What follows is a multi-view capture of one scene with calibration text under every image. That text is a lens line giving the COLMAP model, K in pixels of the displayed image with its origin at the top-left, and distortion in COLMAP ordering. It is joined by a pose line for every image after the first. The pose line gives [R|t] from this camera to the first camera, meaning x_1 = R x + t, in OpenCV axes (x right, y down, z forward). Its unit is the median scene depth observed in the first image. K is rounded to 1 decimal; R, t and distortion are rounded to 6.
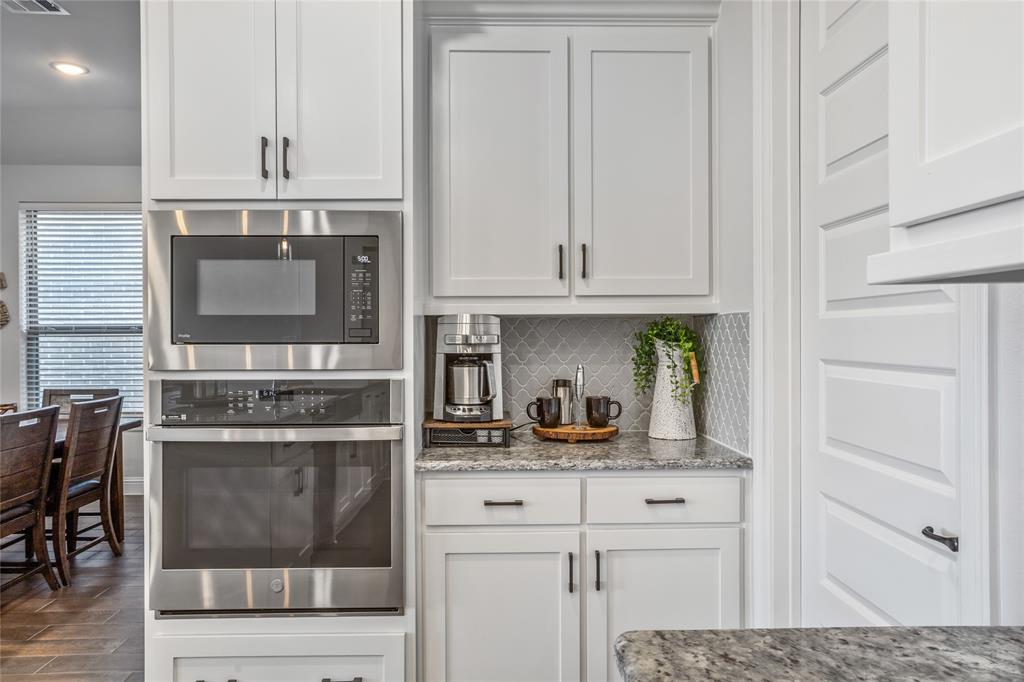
lens RADIAL K [[683.6, 0, 508.6], [0, 683.6, 346.1], [0, 0, 1]] dist [0.003140, 0.005203]
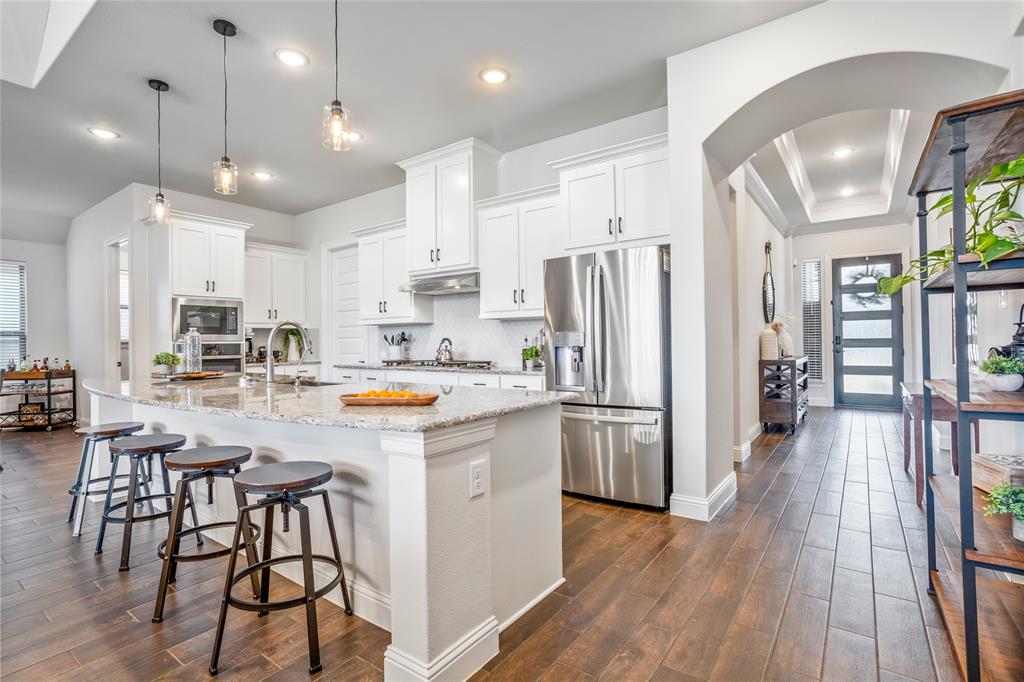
lens RADIAL K [[486.5, 0, 510.6], [0, 486.5, 339.2], [0, 0, 1]] dist [-0.038299, 0.019718]
pose [[0.608071, -0.002992, 0.793877, -1.235539], [0.018916, 0.999764, -0.010721, 0.072801], [-0.793657, 0.021536, 0.607984, -1.685823]]
